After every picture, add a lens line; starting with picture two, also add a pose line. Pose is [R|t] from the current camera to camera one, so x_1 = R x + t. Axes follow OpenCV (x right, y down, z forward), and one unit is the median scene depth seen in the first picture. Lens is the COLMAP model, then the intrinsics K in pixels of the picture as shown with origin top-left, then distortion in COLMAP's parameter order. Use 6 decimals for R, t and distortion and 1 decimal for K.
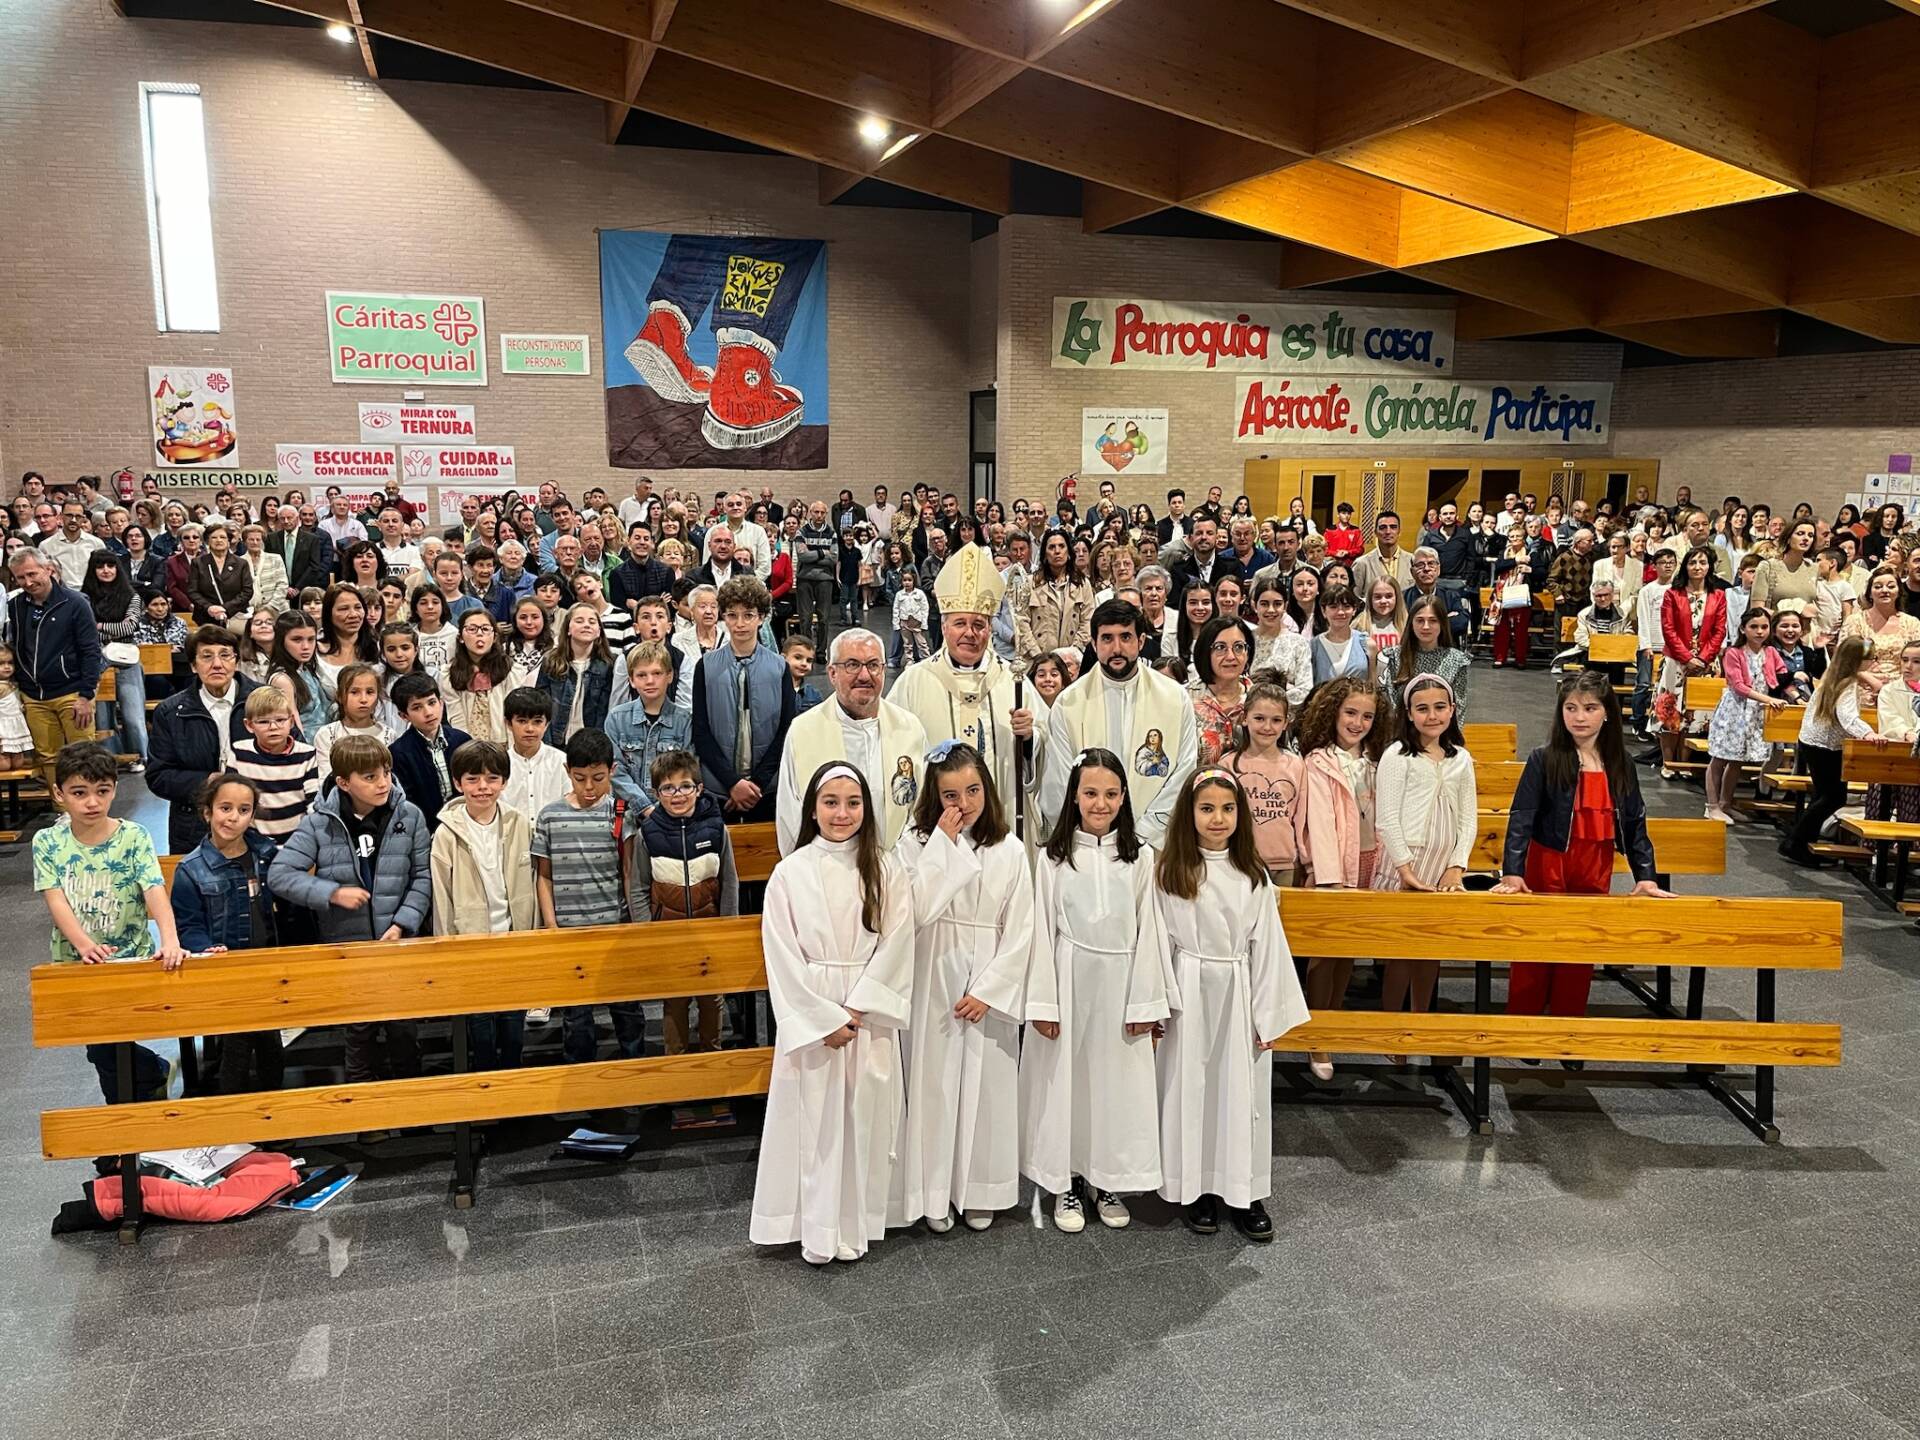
lens RADIAL K [[1453.0, 0, 964.3], [0, 1453.0, 710.1], [0, 0, 1]] dist [0.064699, -0.089046]
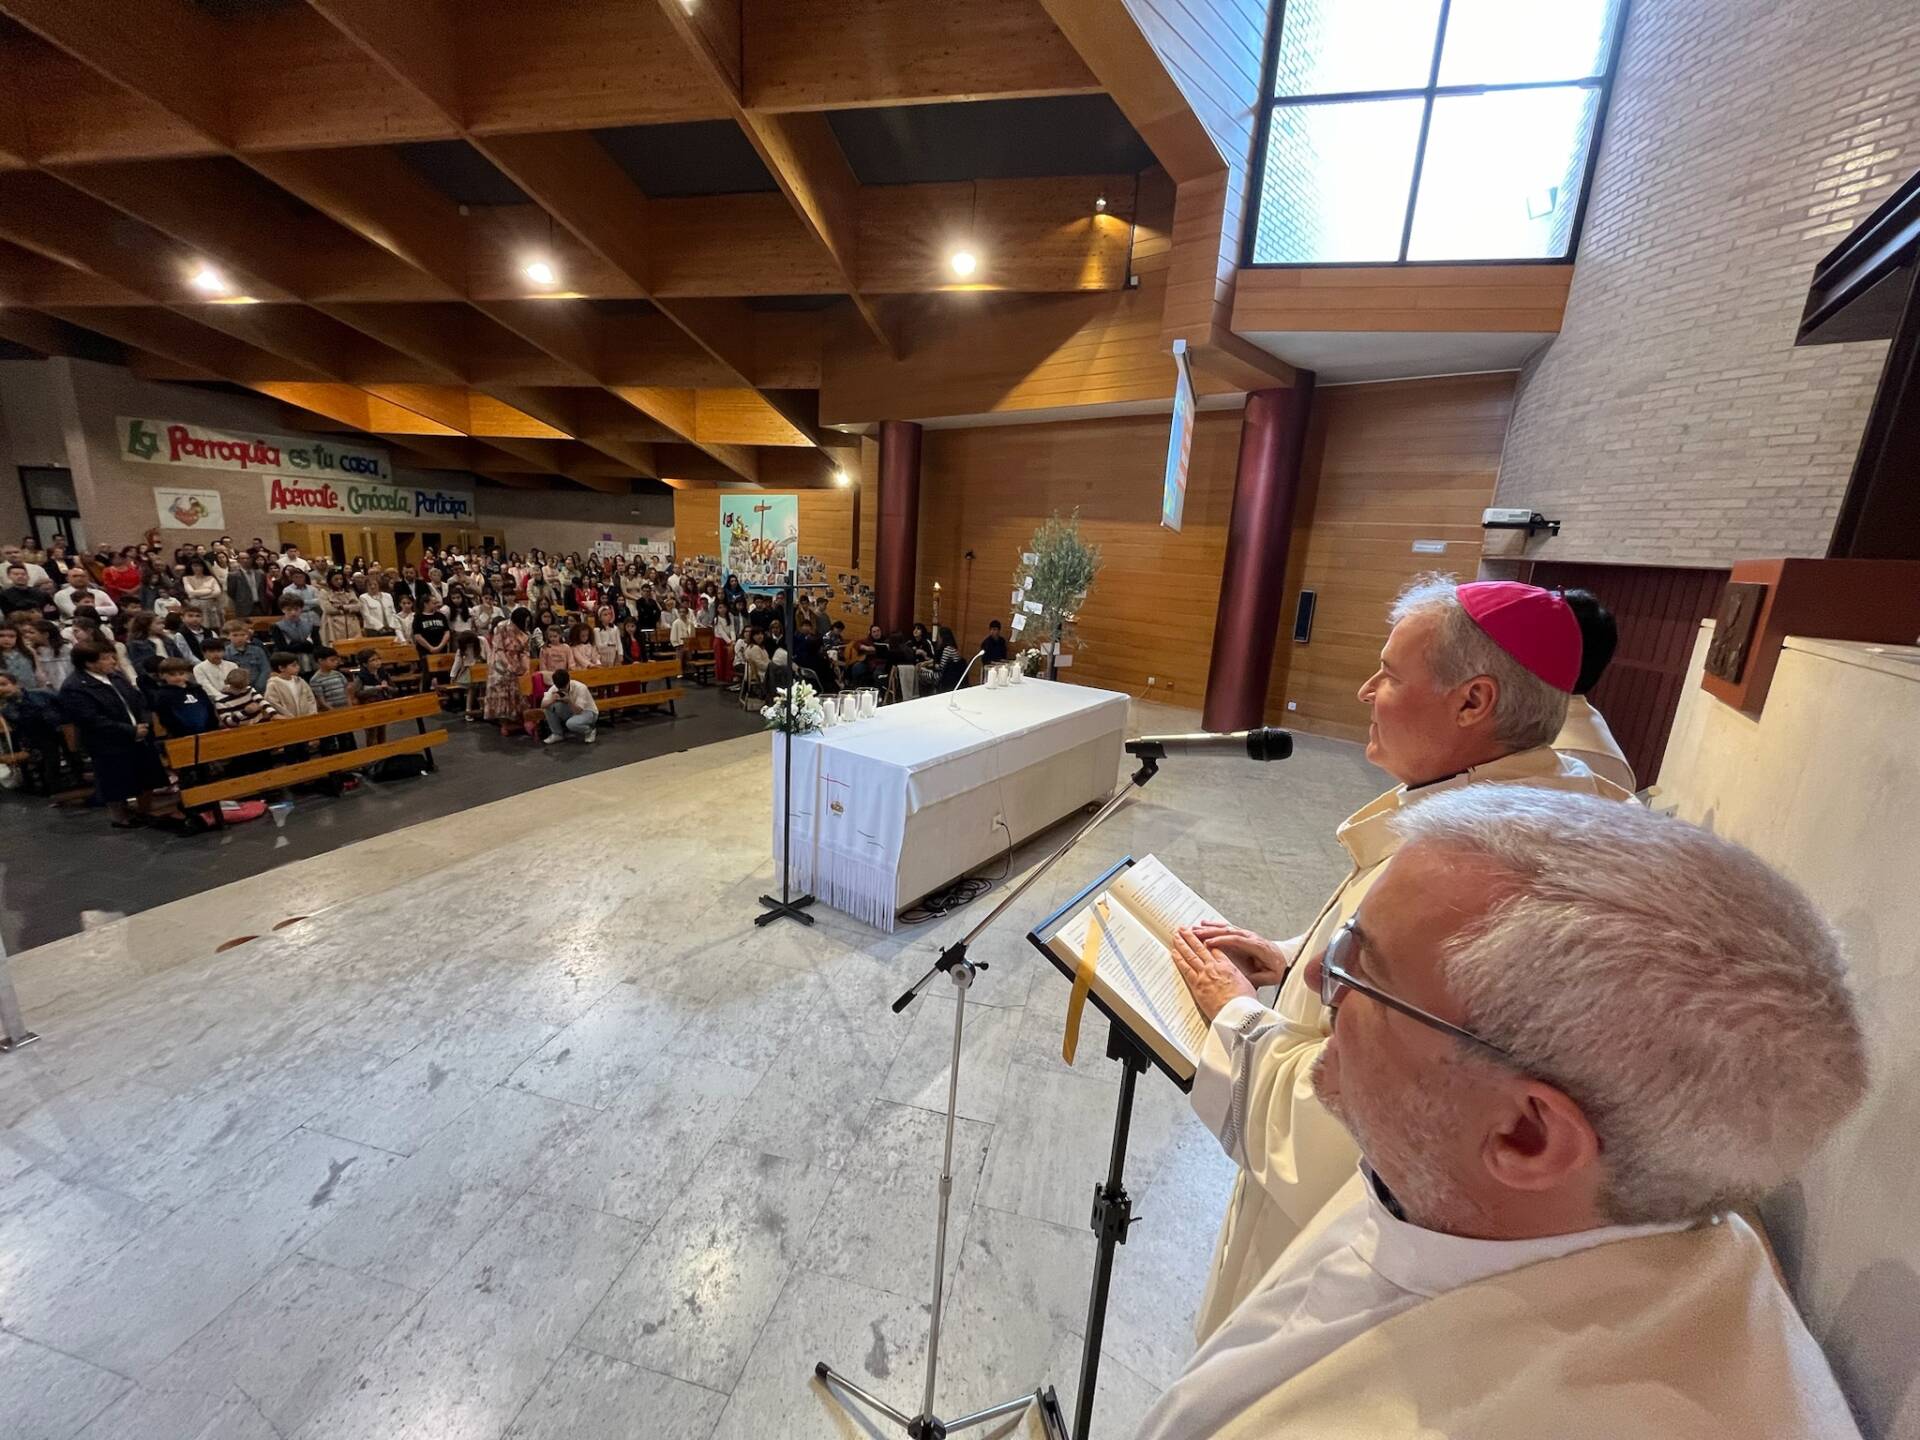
lens RADIAL K [[778.4, 0, 960.0], [0, 778.4, 720.0], [0, 0, 1]] dist [0.000637, 0.000019]
pose [[0.515166, -0.172487, 0.839555, -0.225784], [0.098845, 0.984961, 0.141708, 0.015541], [-0.851372, 0.009983, 0.524468, -0.222309]]
